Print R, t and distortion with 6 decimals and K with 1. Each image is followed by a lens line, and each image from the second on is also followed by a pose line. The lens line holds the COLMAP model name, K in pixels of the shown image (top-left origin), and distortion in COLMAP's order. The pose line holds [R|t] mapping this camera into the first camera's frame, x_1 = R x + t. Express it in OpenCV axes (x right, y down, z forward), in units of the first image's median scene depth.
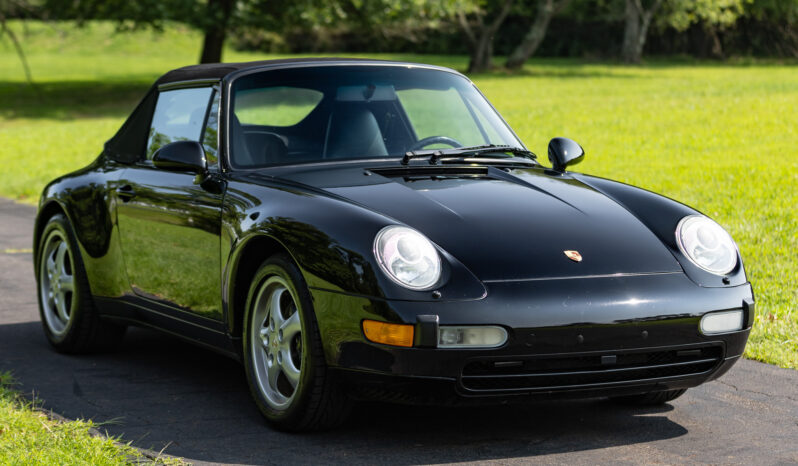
lens RADIAL K [[2310.0, 0, 403.9], [0, 2310.0, 226.8], [0, 0, 1]] dist [-0.048281, 0.000000]
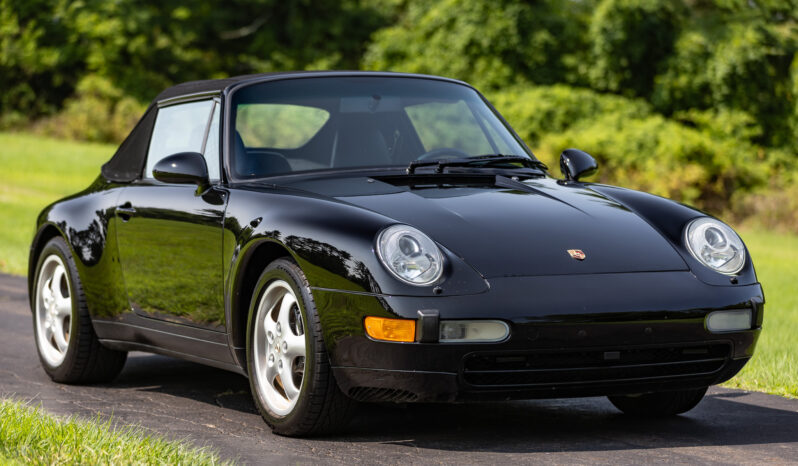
lens RADIAL K [[2770.9, 0, 396.5], [0, 2770.9, 236.3], [0, 0, 1]] dist [0.181390, 0.000000]
pose [[0.999772, -0.010781, -0.018427, 0.016579], [0.010097, 0.999271, -0.036831, 0.044597], [0.018810, 0.036636, 0.999152, -0.181240]]
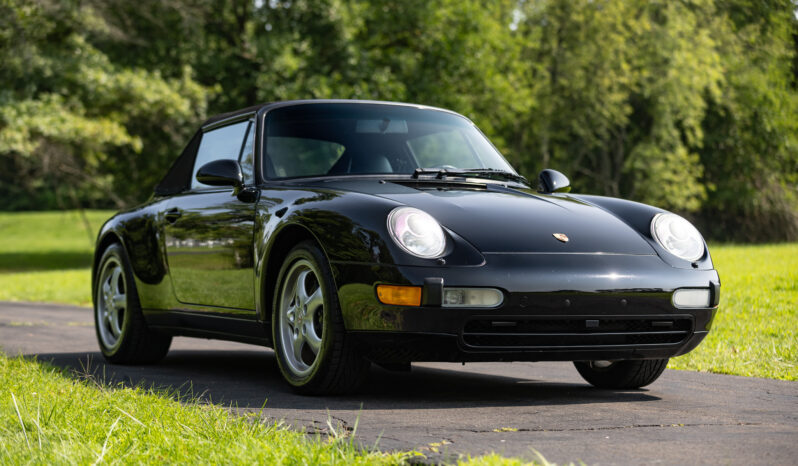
lens RADIAL K [[1979.5, 0, 397.0], [0, 1979.5, 235.1], [0, 0, 1]] dist [-0.002023, 0.000000]
pose [[0.999938, 0.005964, -0.009440, 0.001138], [-0.006804, 0.995775, -0.091580, 0.094422], [0.008854, 0.091638, 0.995753, 0.019414]]
